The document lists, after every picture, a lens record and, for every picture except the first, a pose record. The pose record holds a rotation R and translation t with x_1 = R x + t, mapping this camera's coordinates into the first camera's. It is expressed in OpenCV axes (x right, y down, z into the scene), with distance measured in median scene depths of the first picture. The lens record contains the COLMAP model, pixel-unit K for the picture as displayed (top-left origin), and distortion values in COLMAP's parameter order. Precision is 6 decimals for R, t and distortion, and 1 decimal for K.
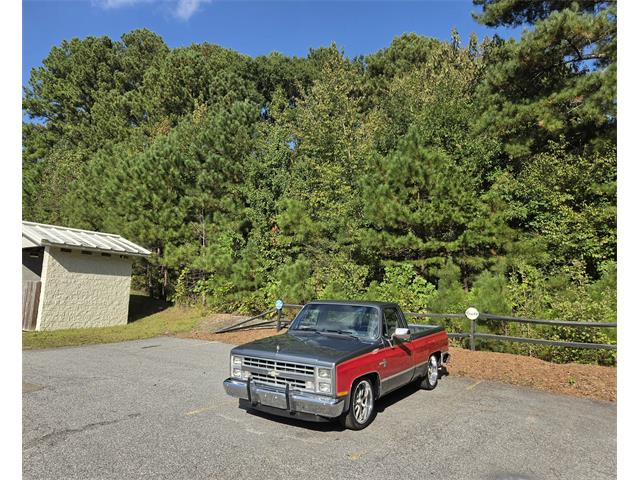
lens RADIAL K [[429.2, 0, 292.2], [0, 429.2, 238.0], [0, 0, 1]] dist [0.042263, -0.002305]
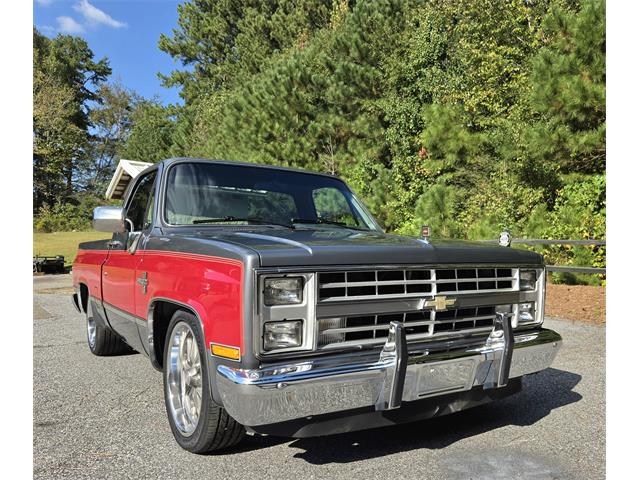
lens RADIAL K [[508.9, 0, 333.2], [0, 508.9, 266.2], [0, 0, 1]] dist [0.047740, -0.010683]
pose [[0.944483, -0.011123, -0.328371, 0.101069], [0.055761, 0.990355, 0.126837, 0.053121], [0.323793, -0.138106, 0.935994, 0.093189]]
